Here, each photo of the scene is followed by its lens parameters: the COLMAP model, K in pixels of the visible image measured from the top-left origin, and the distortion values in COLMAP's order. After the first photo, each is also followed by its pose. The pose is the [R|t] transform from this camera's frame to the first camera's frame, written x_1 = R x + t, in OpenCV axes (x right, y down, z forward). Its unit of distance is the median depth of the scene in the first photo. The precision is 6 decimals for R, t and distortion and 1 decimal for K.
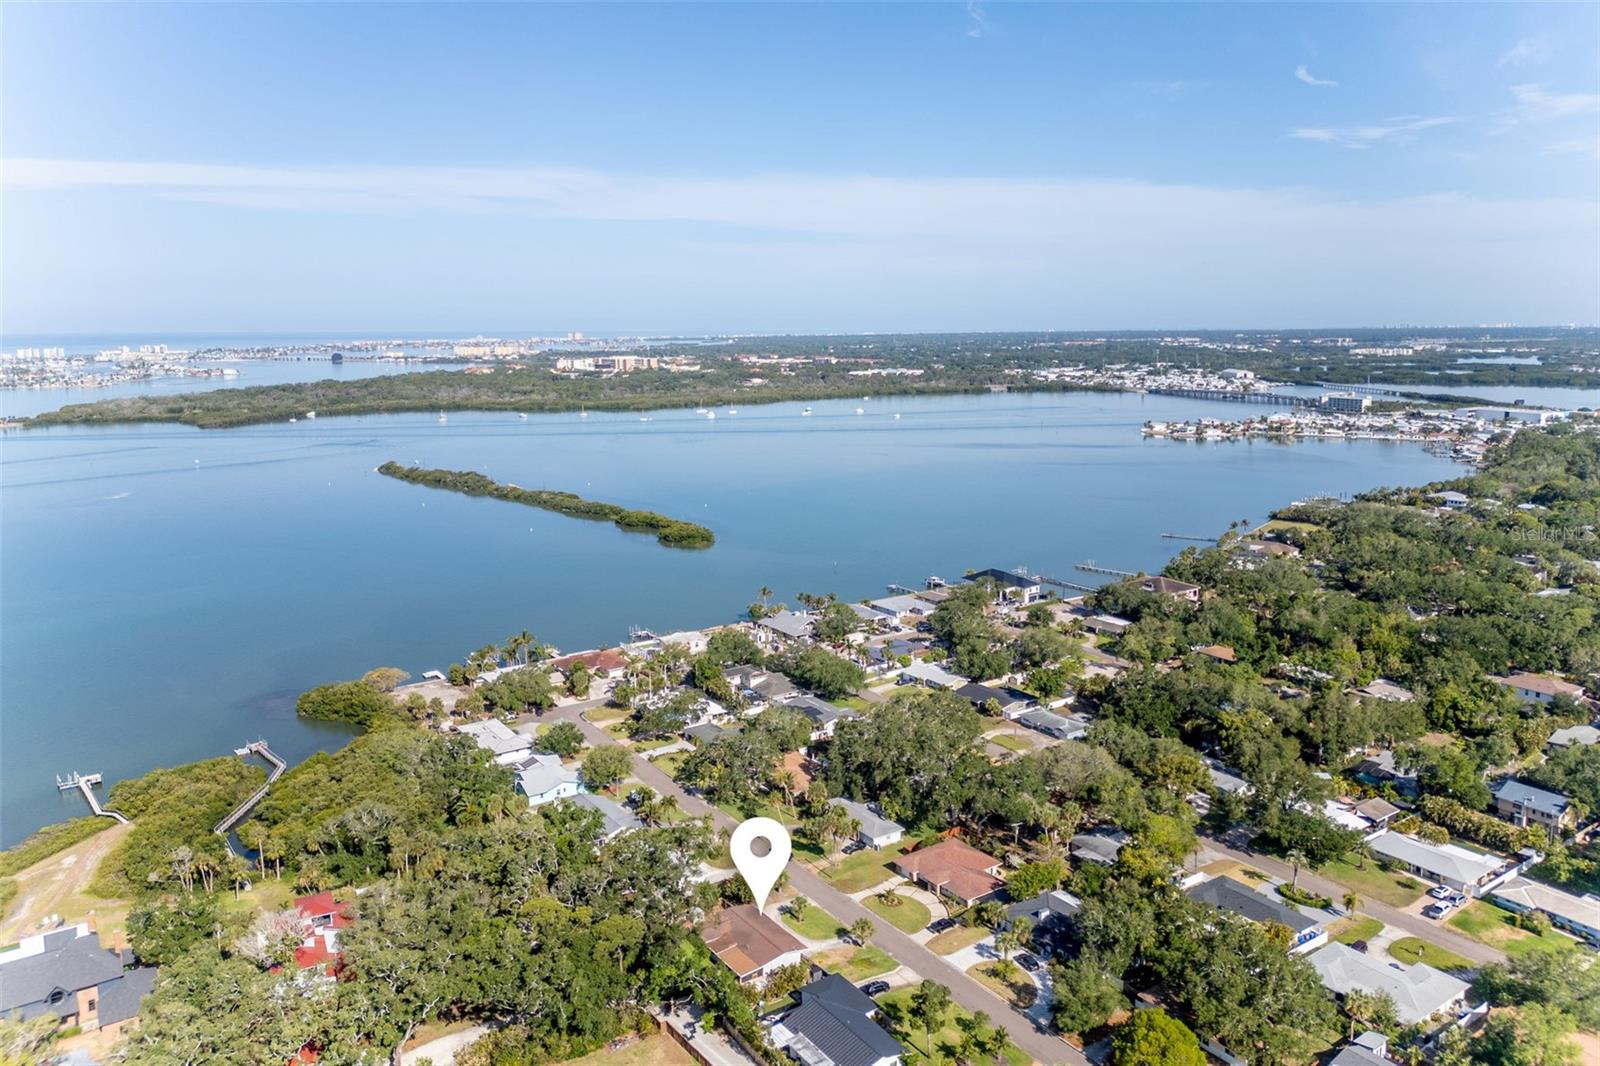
lens RADIAL K [[1119.5, 0, 800.0], [0, 1119.5, 508.7], [0, 0, 1]] dist [0.072907, -0.114547]
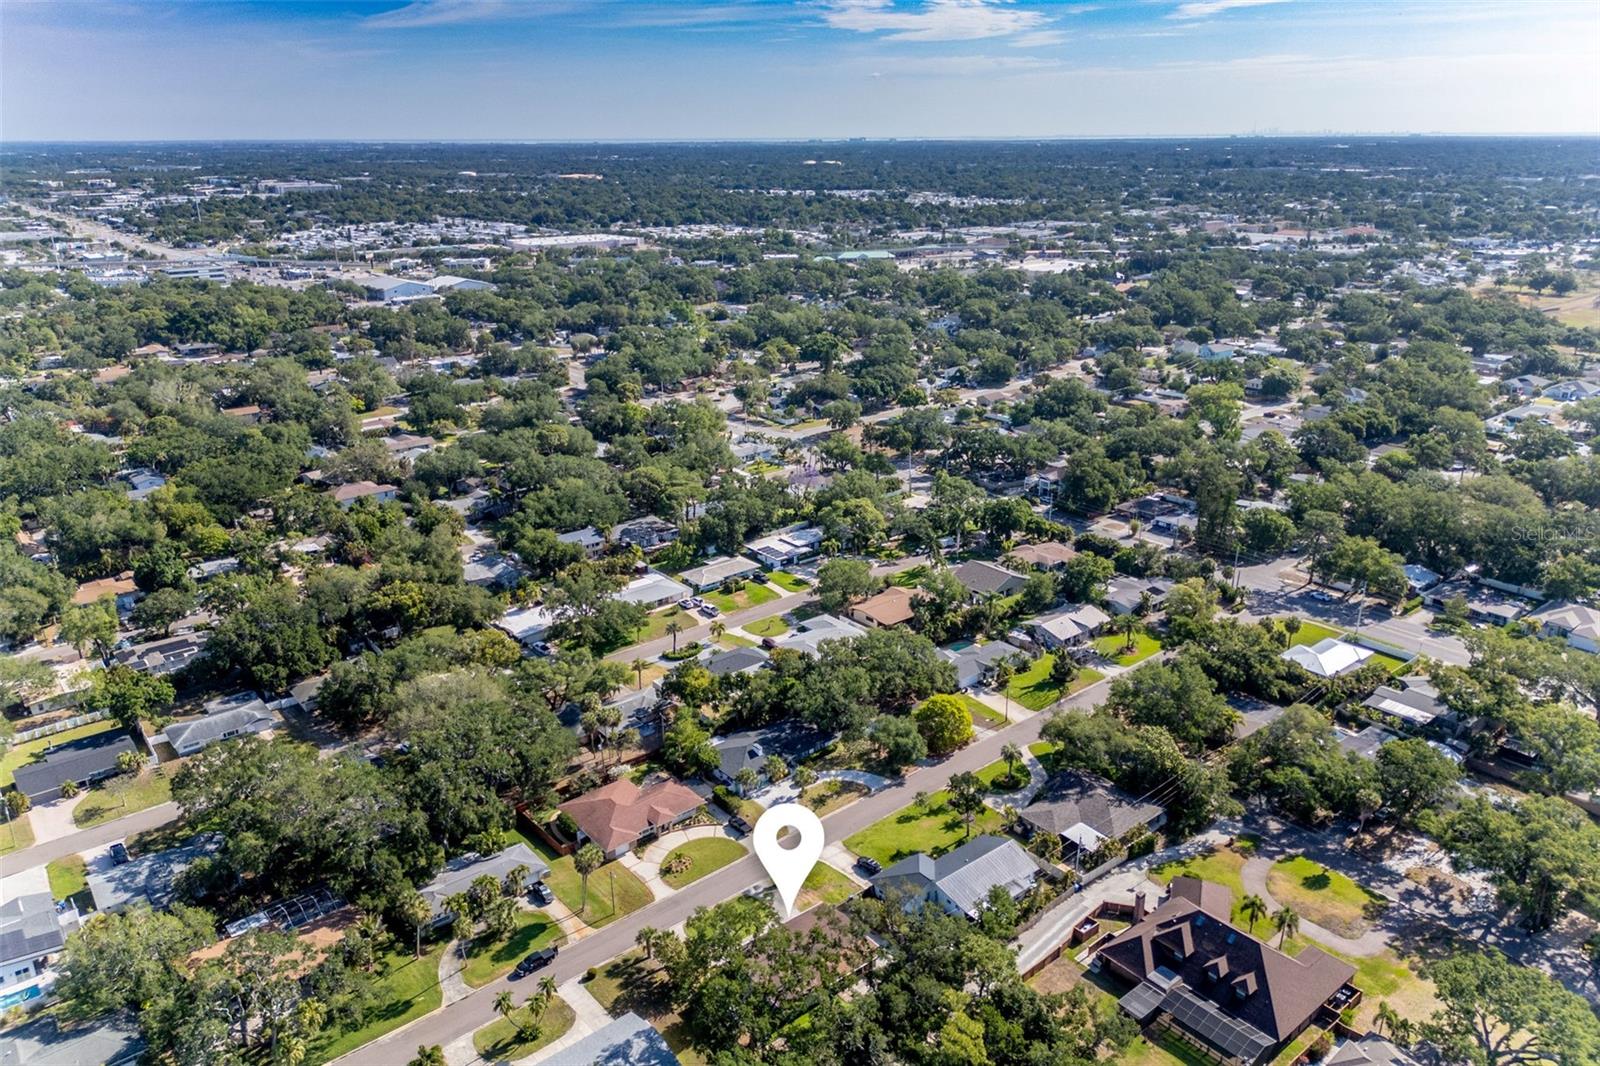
lens RADIAL K [[1112.8, 0, 800.0], [0, 1112.8, 533.0], [0, 0, 1]] dist [0.081156, -0.110197]
pose [[-0.108364, -0.332002, 0.937034, -0.458936], [0.133846, 0.929129, 0.344680, -0.123454], [-0.985060, 0.162770, -0.056247, 0.639029]]
